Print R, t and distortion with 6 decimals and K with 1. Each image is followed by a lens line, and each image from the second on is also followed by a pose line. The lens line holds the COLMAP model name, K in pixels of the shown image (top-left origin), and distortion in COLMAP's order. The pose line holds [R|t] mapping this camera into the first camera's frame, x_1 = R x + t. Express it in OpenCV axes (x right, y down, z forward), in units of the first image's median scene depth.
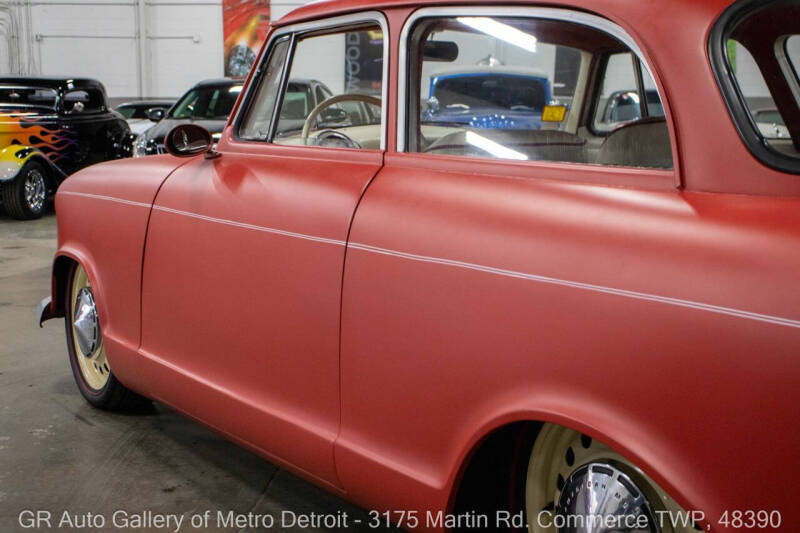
lens RADIAL K [[1401.9, 0, 376.2], [0, 1401.9, 255.7], [0, 0, 1]] dist [-1.151409, 0.175475]
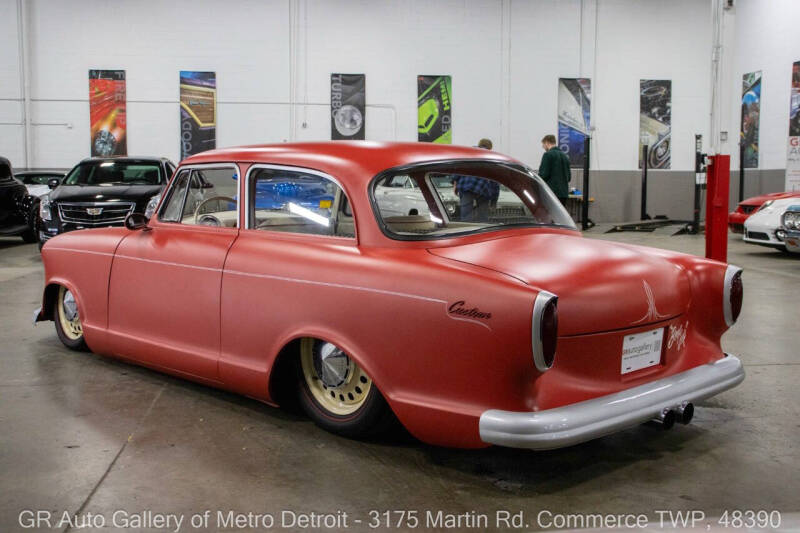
lens RADIAL K [[1375.0, 0, 400.0], [0, 1375.0, 266.5], [0, 0, 1]] dist [0.142501, 0.241315]
pose [[0.985827, -0.042323, 0.162337, -0.076146], [0.043520, 0.999045, -0.003823, 0.004442], [-0.162020, 0.010834, 0.986728, -0.921968]]
